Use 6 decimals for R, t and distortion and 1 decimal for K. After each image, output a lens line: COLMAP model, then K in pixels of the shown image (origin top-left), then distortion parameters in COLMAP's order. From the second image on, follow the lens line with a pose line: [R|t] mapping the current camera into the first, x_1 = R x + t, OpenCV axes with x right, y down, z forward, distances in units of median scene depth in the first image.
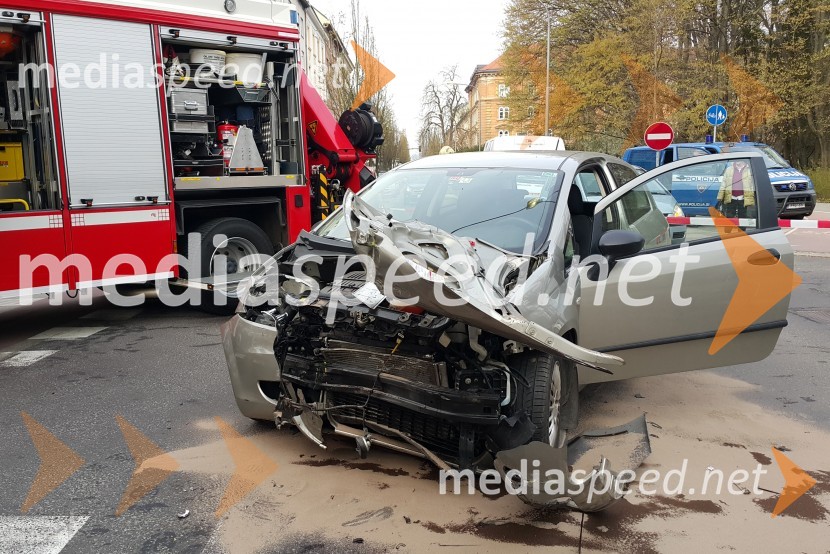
lens RADIAL K [[790.8, 0, 386.4], [0, 790.8, 283.0], [0, 0, 1]] dist [0.164746, -0.333699]
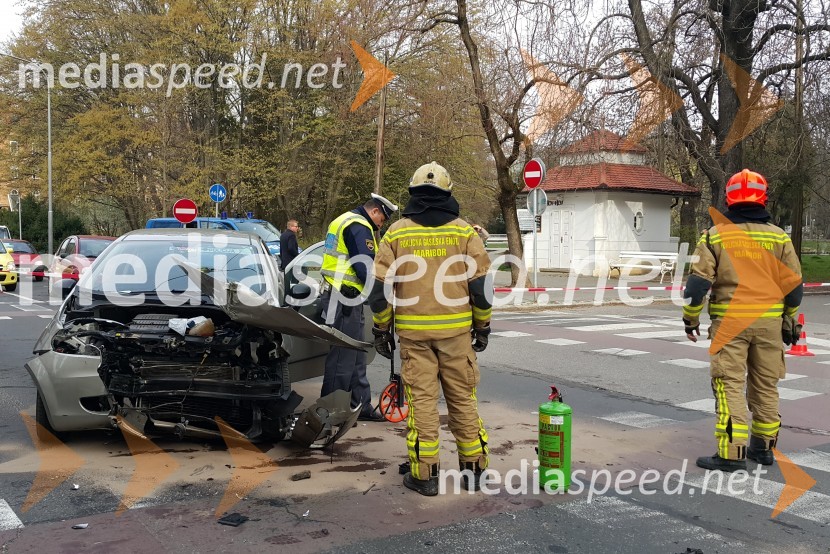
lens RADIAL K [[823.4, 0, 363.8], [0, 823.4, 276.7], [0, 0, 1]] dist [0.130411, 0.004866]
pose [[0.823249, -0.004747, 0.567660, -0.117740], [0.056843, 0.995629, -0.074111, 0.010646], [-0.564827, 0.093279, 0.819920, -0.090219]]
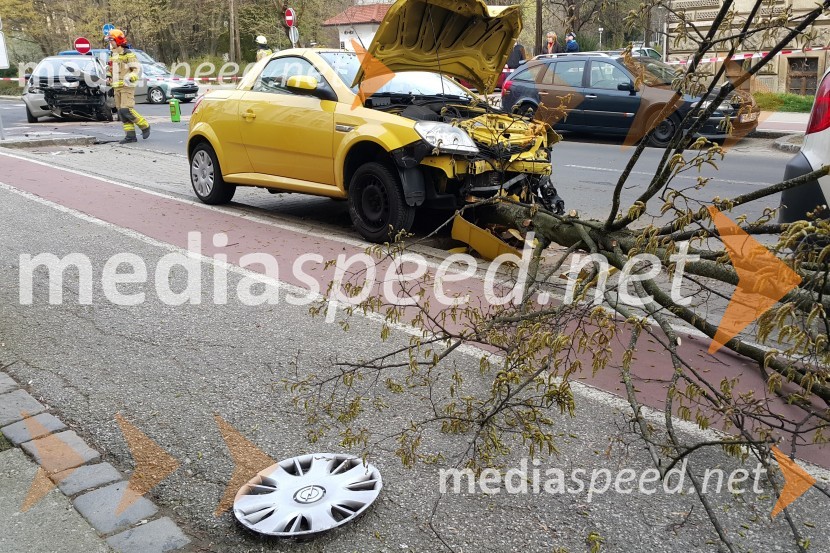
lens RADIAL K [[796.8, 0, 438.7], [0, 796.8, 280.1], [0, 0, 1]] dist [0.151984, -0.307786]
pose [[0.720742, -0.185122, 0.668028, -0.382181], [0.109328, 0.981977, 0.154168, 0.133821], [-0.684528, -0.038081, 0.727991, -0.848077]]
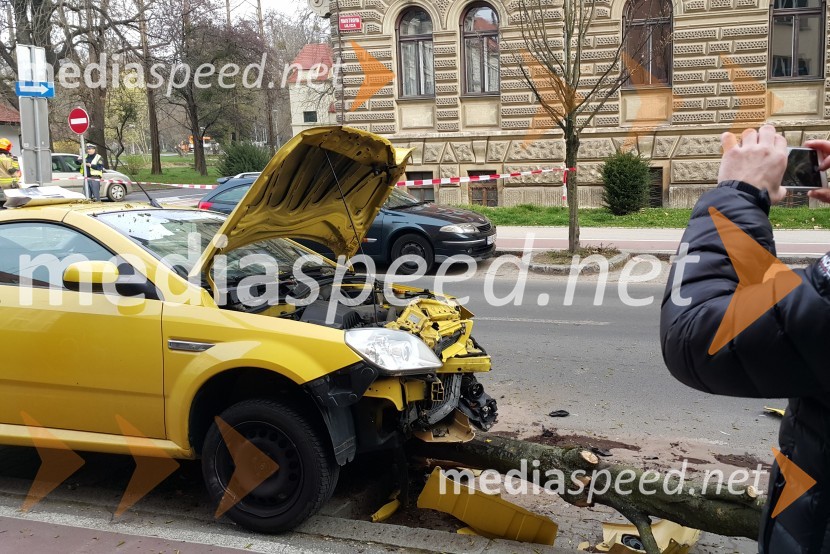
lens RADIAL K [[807.5, 0, 519.3], [0, 807.5, 276.3], [0, 0, 1]] dist [0.140092, -0.244360]
pose [[0.248785, -0.141645, 0.958146, -0.348766], [0.149777, 0.982975, 0.106426, 0.096024], [-0.956908, 0.117031, 0.265764, -0.719499]]
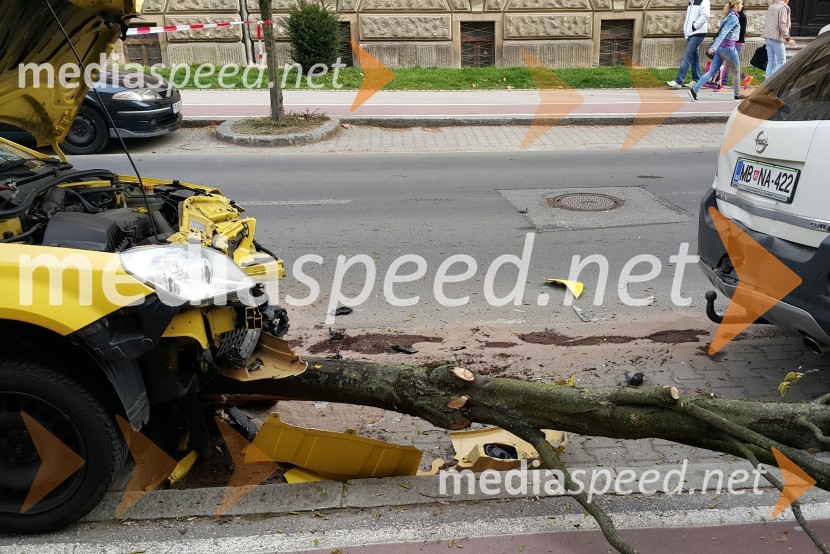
lens RADIAL K [[800.8, 0, 506.8], [0, 800.8, 285.6], [0, 0, 1]] dist [0.172365, -0.349298]
pose [[-0.134033, -0.316551, 0.939058, -0.318805], [0.140372, 0.931989, 0.334204, 0.091323], [-0.980985, 0.176612, -0.080482, -0.681991]]
